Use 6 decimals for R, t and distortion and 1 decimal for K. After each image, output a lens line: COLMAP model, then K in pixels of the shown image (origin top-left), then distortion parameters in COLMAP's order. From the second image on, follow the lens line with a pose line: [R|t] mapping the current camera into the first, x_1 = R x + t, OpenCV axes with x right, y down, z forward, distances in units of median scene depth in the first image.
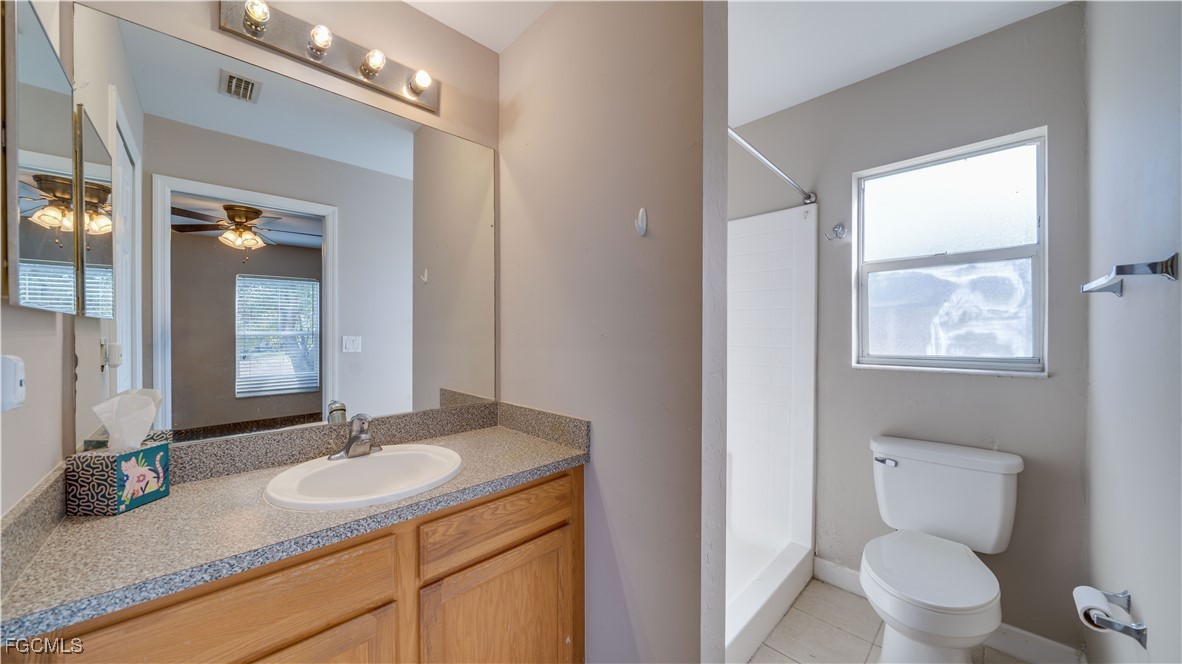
lens RADIAL K [[404.1, 0, 587.5], [0, 404.1, 337.9], [0, 0, 1]] dist [-0.004432, 0.000056]
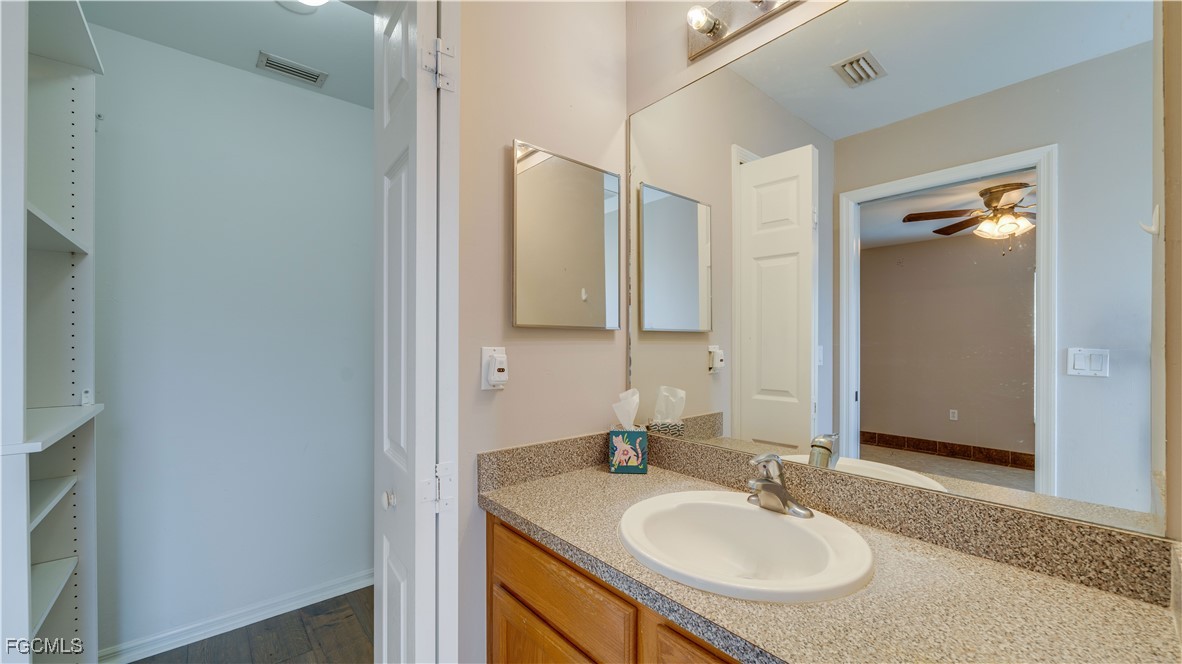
lens RADIAL K [[449.8, 0, 591.4], [0, 449.8, 343.3], [0, 0, 1]] dist [-0.001221, -0.000121]
pose [[-0.064807, 0.003066, -0.997893, 0.356002], [-0.013843, 0.999896, 0.003971, -0.013598], [0.997802, 0.014071, -0.064757, 0.941072]]
